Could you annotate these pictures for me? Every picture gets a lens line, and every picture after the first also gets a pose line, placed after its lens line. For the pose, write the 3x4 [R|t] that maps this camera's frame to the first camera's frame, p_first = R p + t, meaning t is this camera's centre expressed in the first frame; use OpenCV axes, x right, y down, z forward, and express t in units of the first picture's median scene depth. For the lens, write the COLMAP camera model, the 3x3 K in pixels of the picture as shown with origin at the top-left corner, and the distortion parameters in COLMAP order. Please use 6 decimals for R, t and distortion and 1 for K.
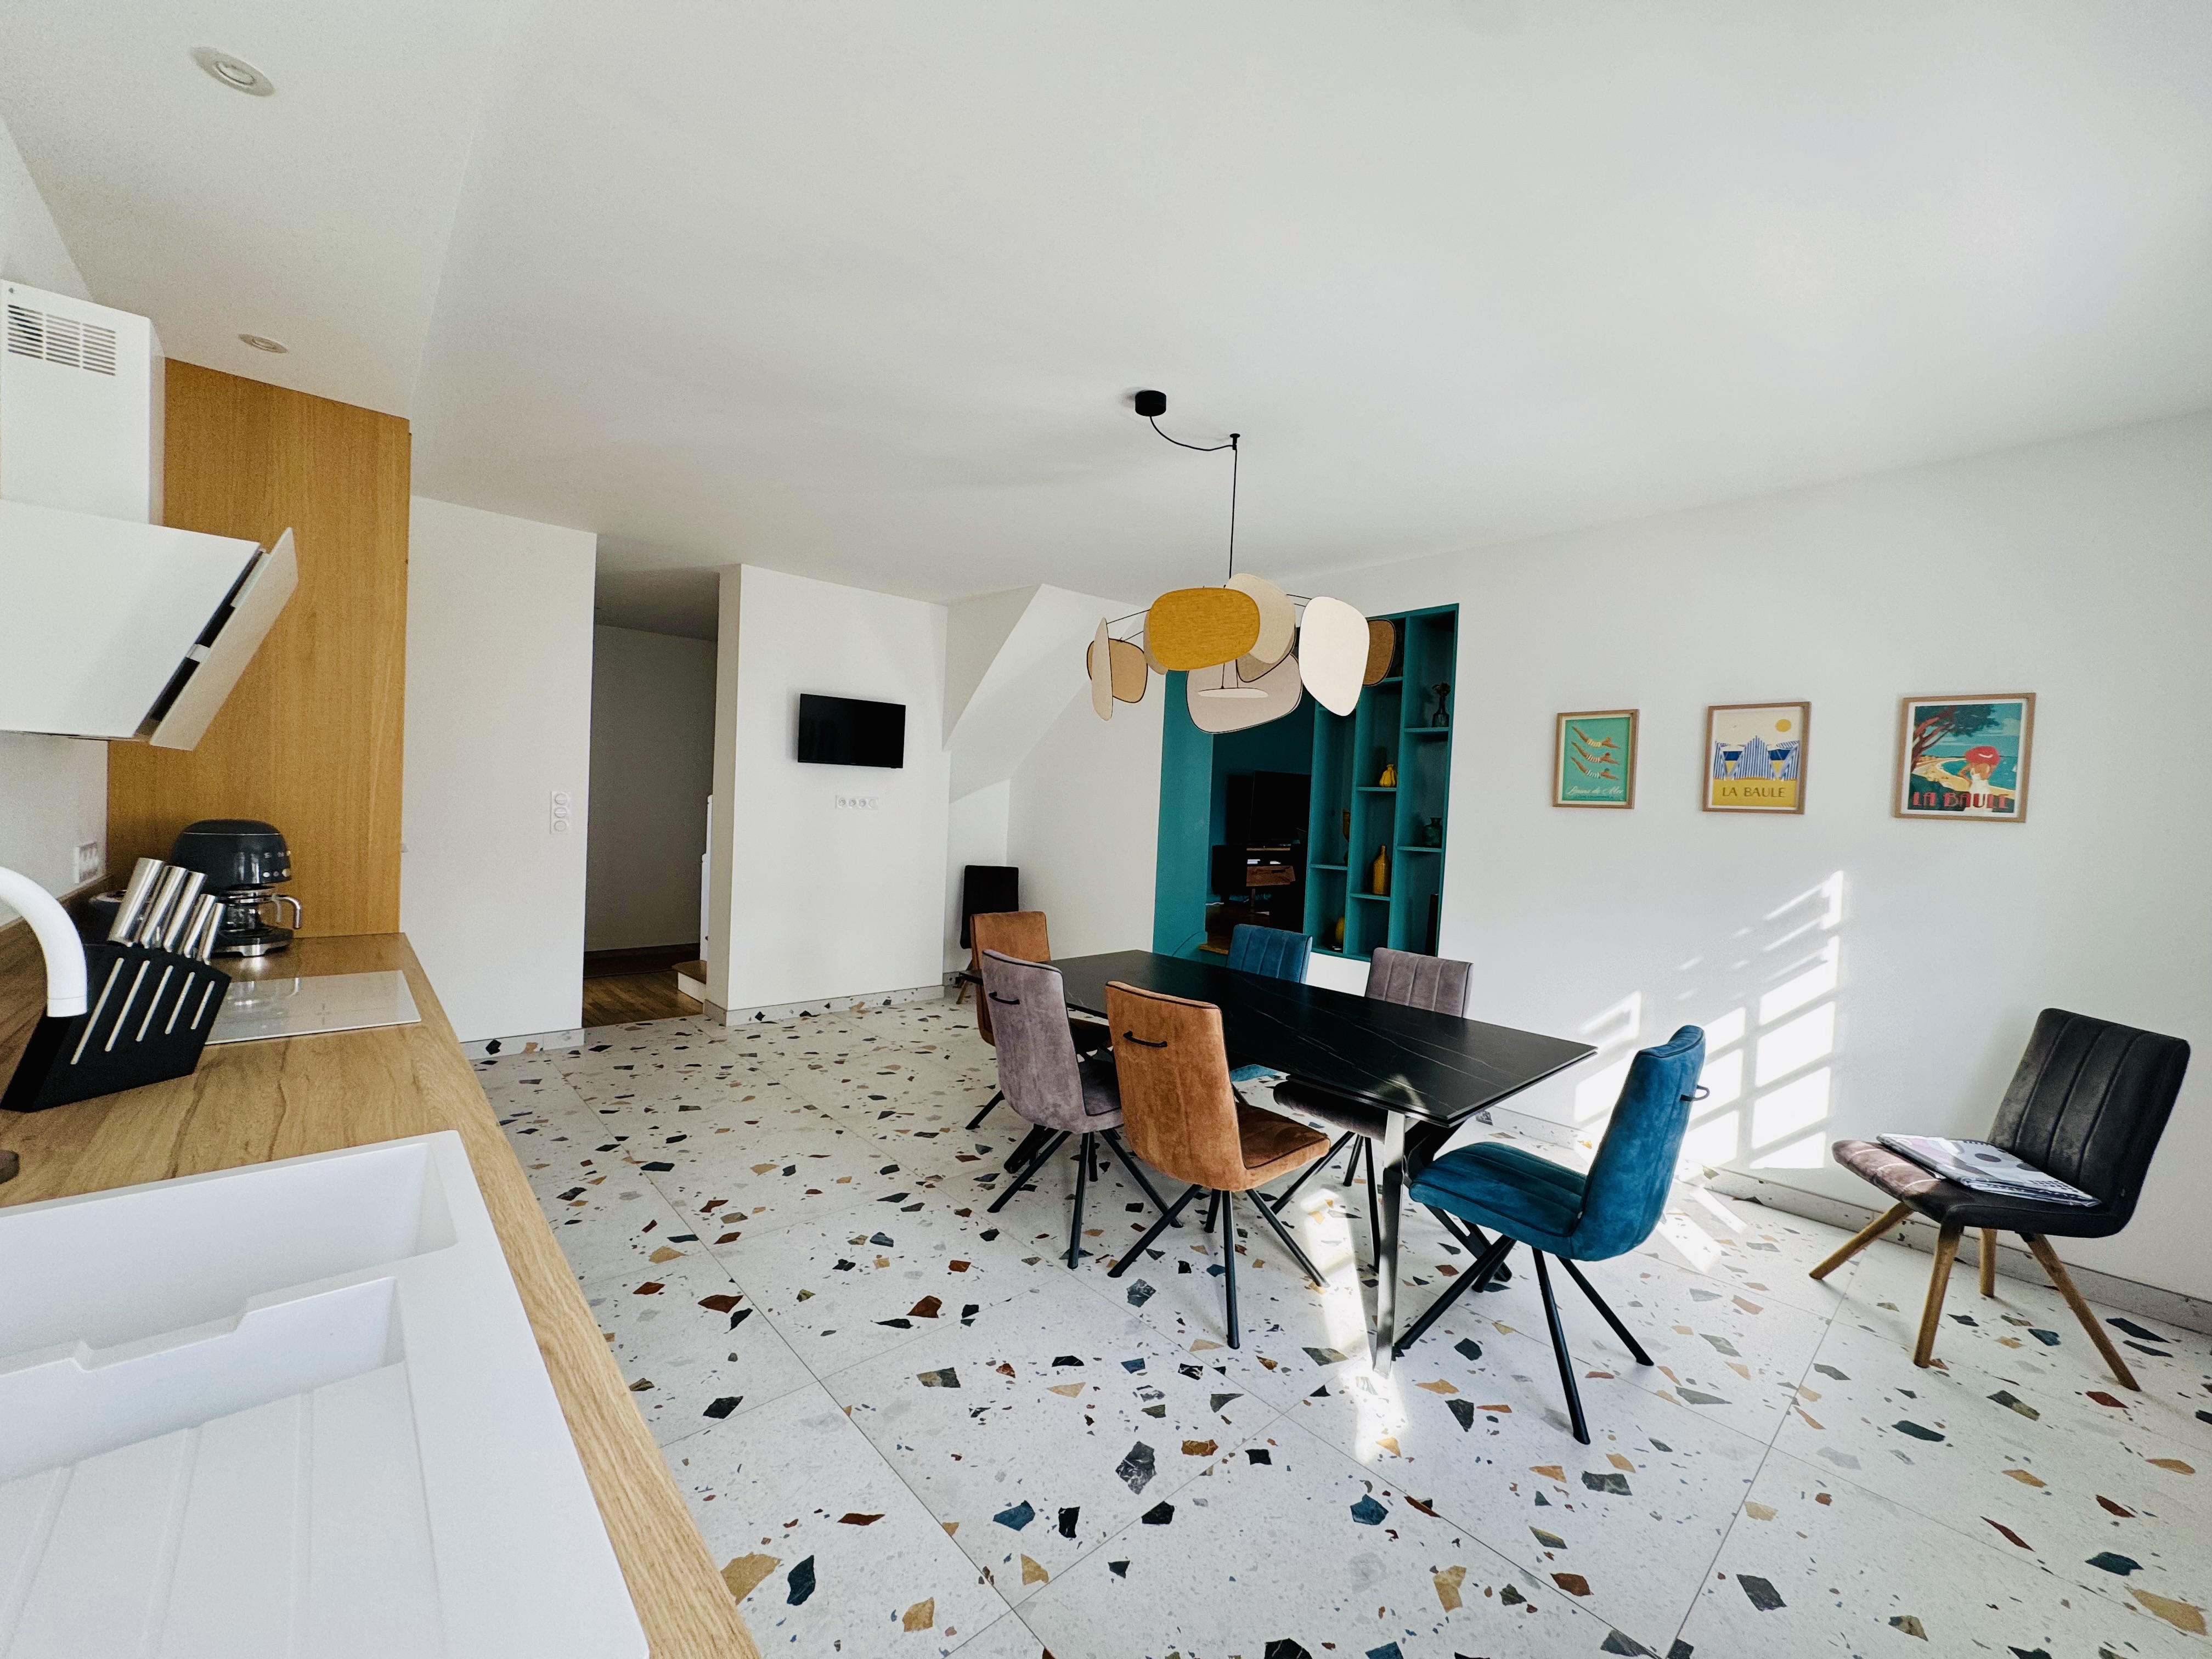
lens RADIAL K [[877.9, 0, 1104.2], [0, 877.9, 822.2], [0, 0, 1]] dist [-0.005512, 0.000513]
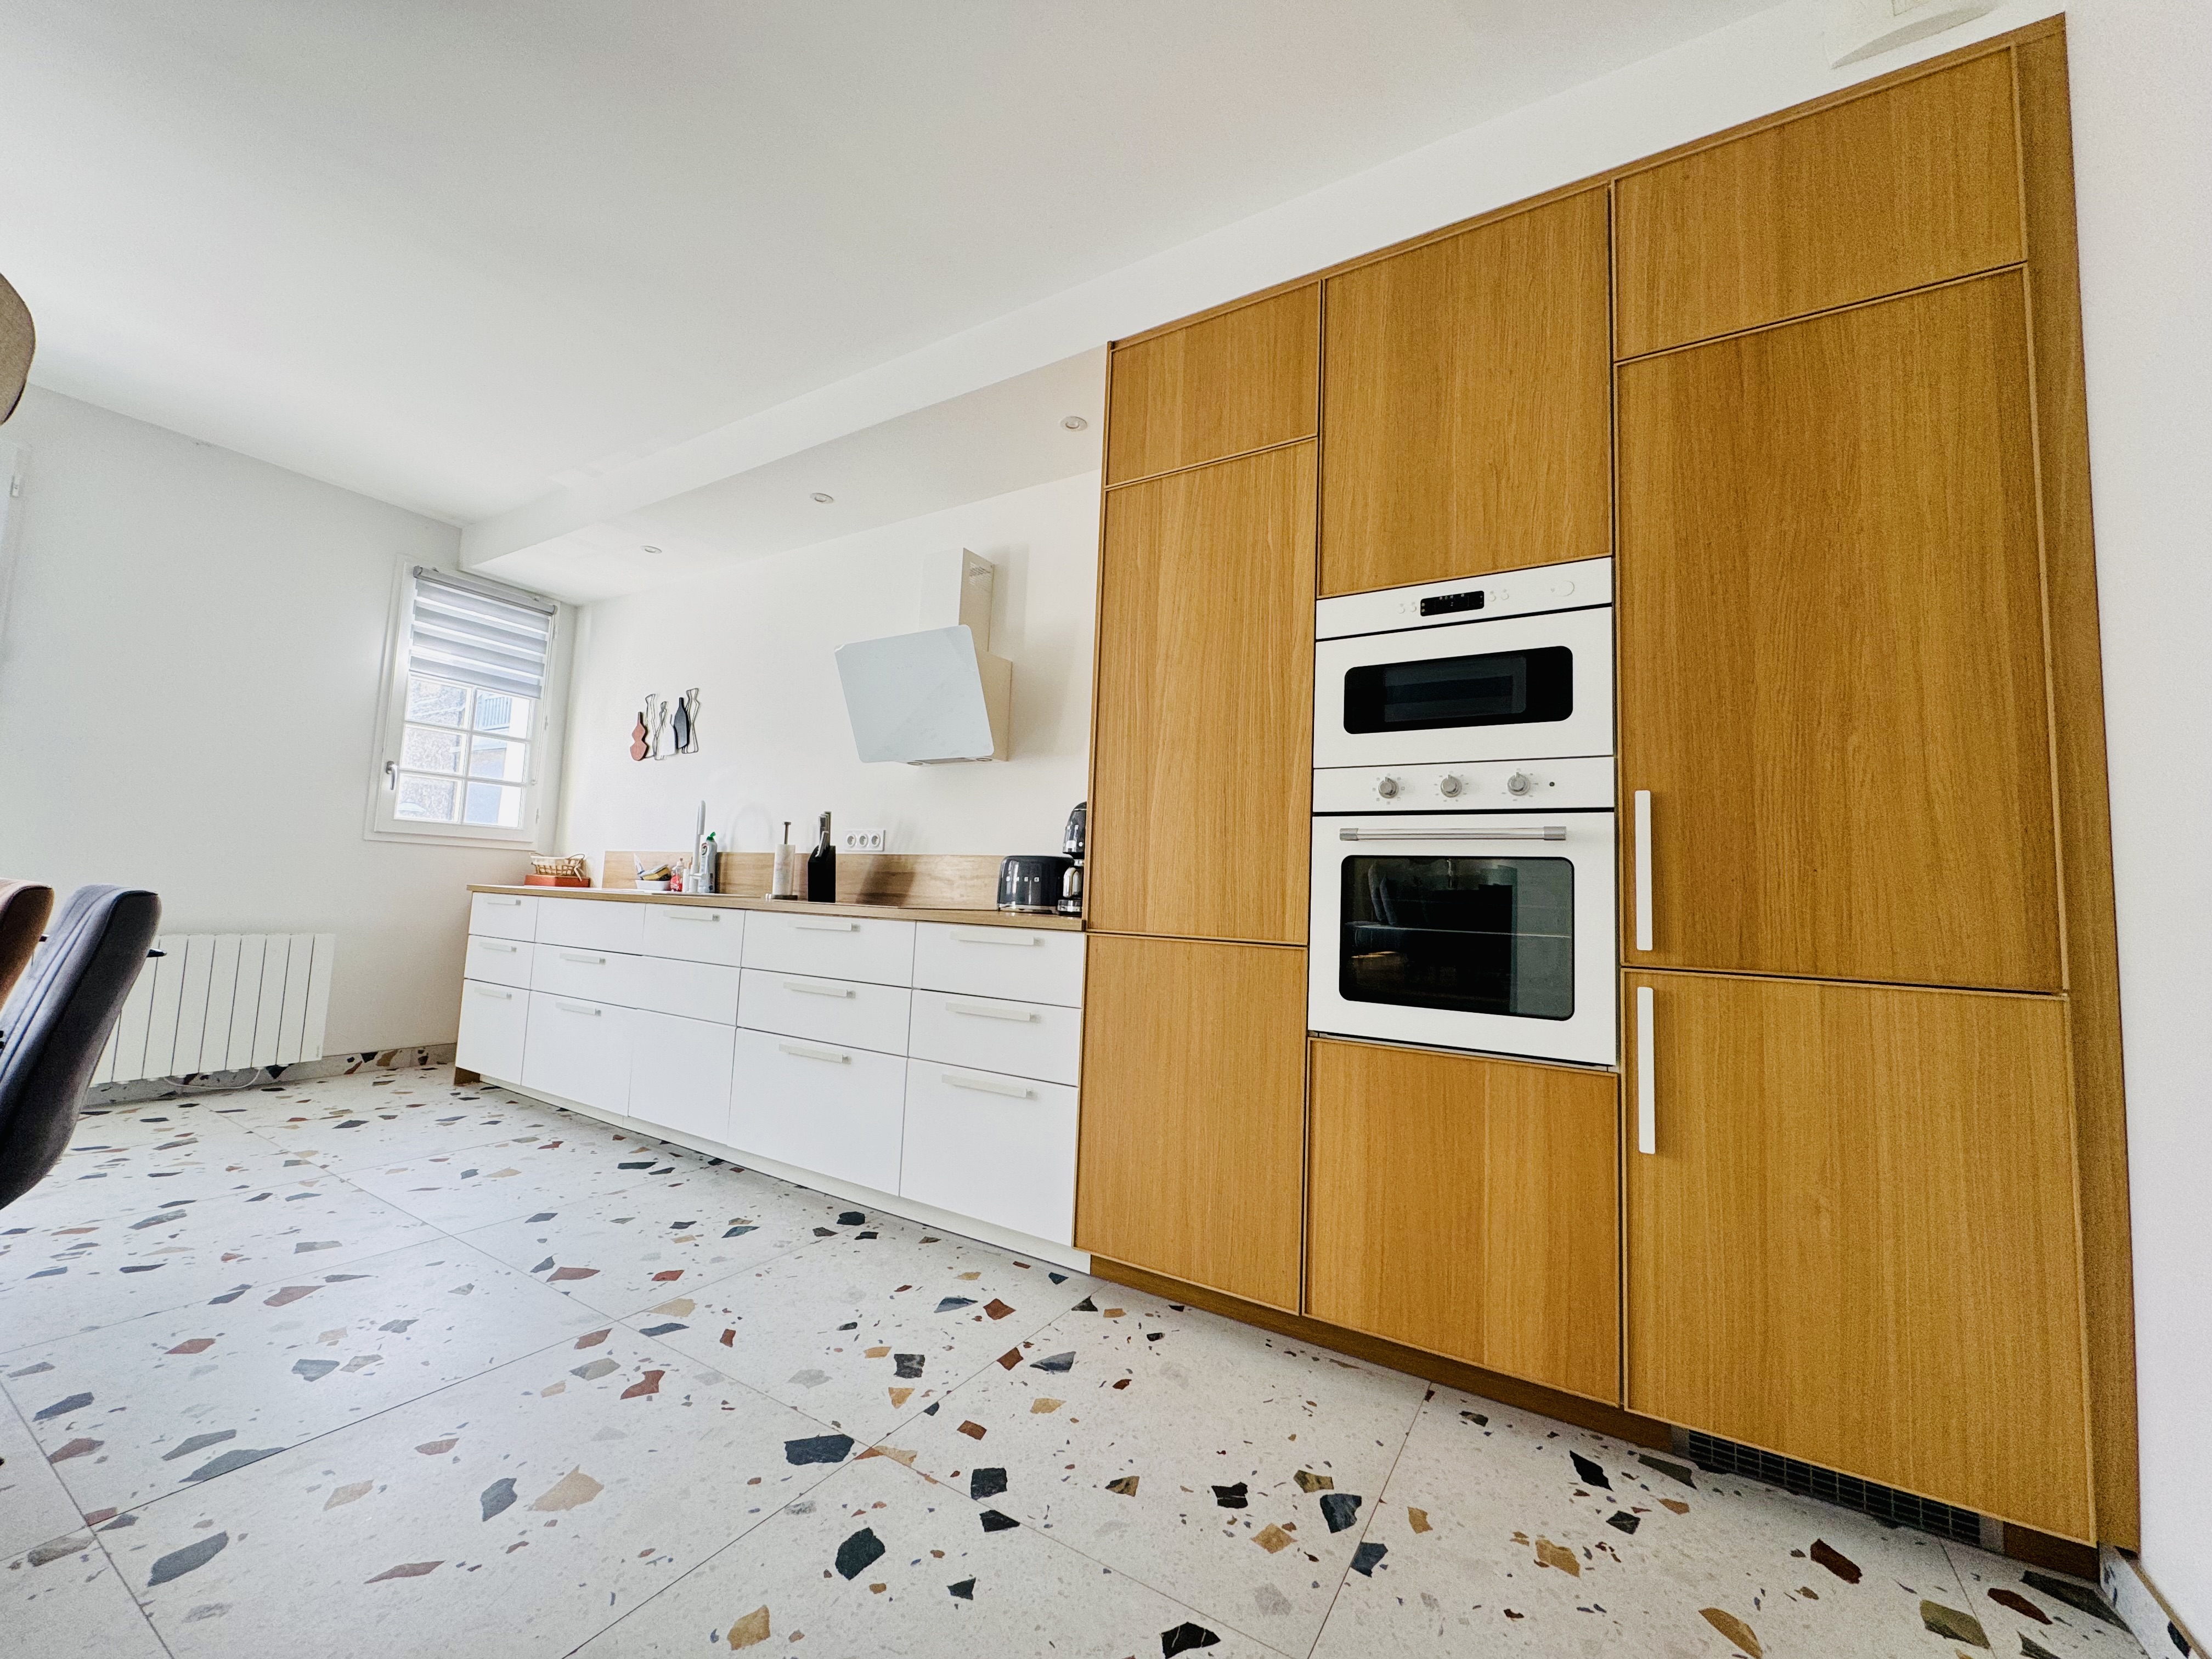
lens RADIAL K [[877.9, 0, 1106.7], [0, 877.9, 824.6], [0, 0, 1]] dist [-0.005512, 0.000513]
pose [[-0.953736, -0.109167, -0.280124, -0.537866], [-0.091929, 0.993012, -0.073995, 0.088952], [0.286245, -0.044820, -0.957108, 1.662913]]
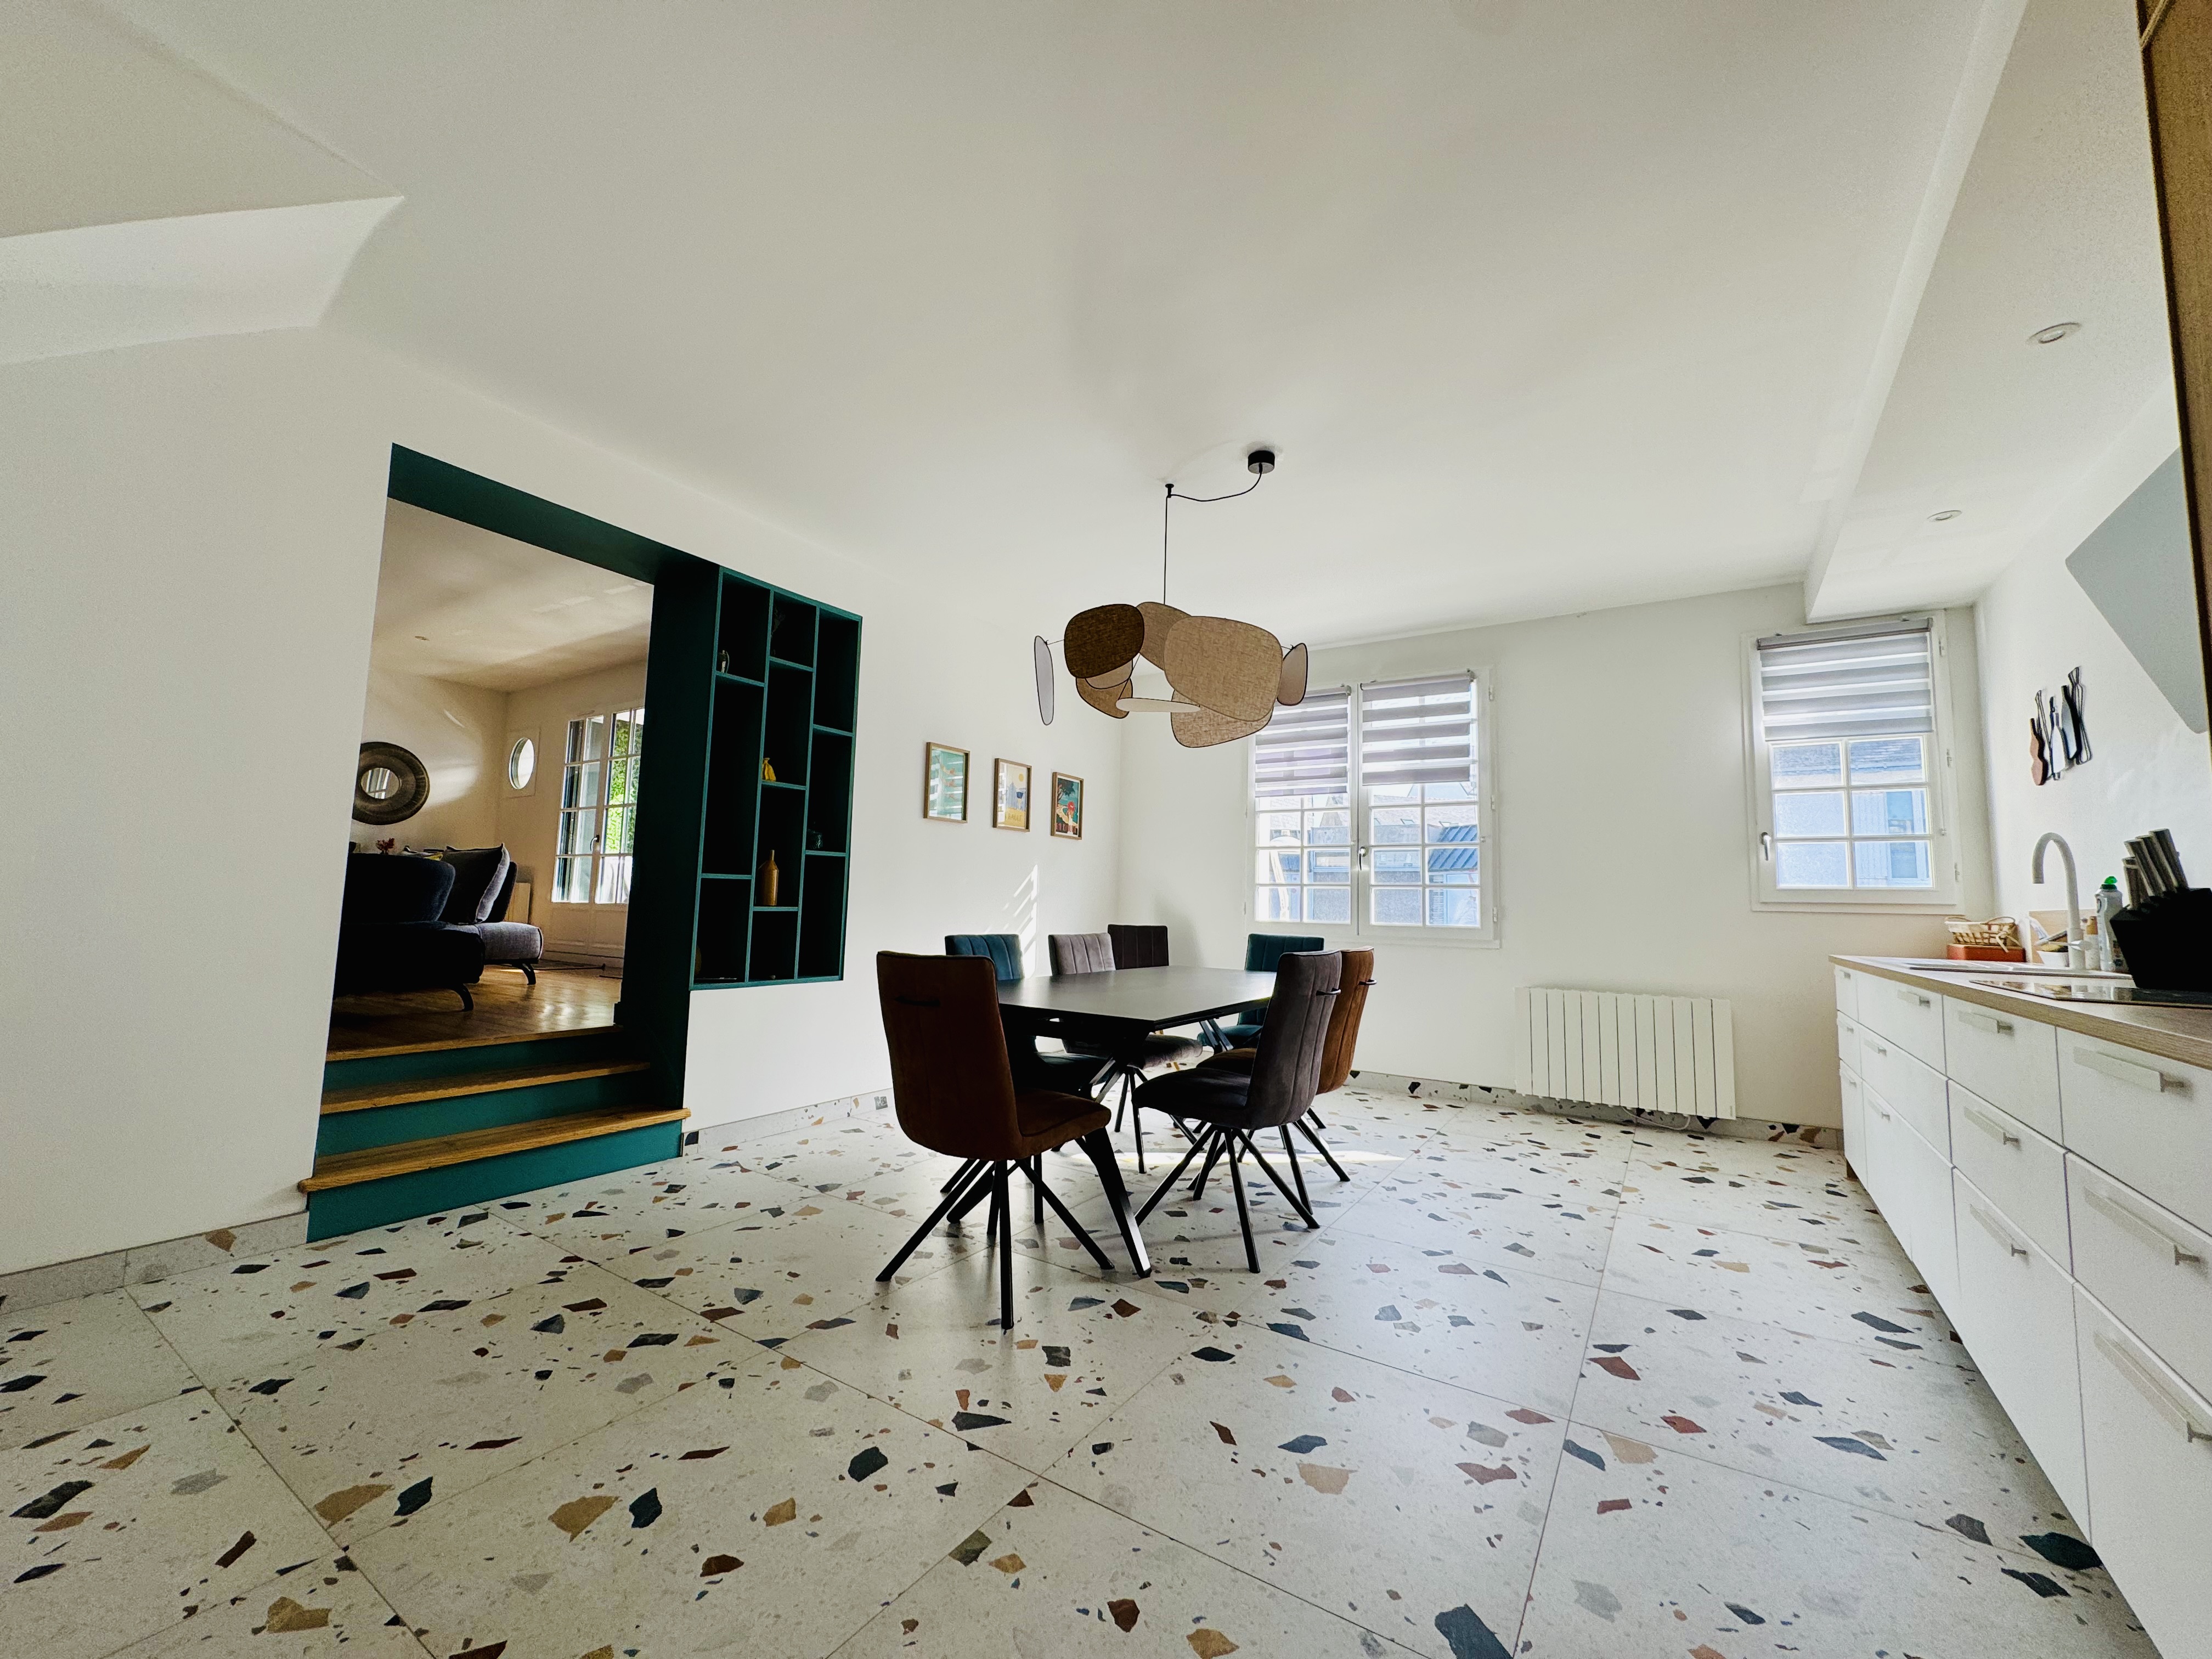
lens RADIAL K [[877.9, 0, 1105.0], [0, 877.9, 826.4], [0, 0, 1]] dist [-0.005512, 0.000513]
pose [[-0.246386, 0.040209, 0.968337, -0.945150], [-0.013800, 0.998892, -0.044989, 0.058548], [-0.969073, -0.024448, -0.245558, 1.389952]]
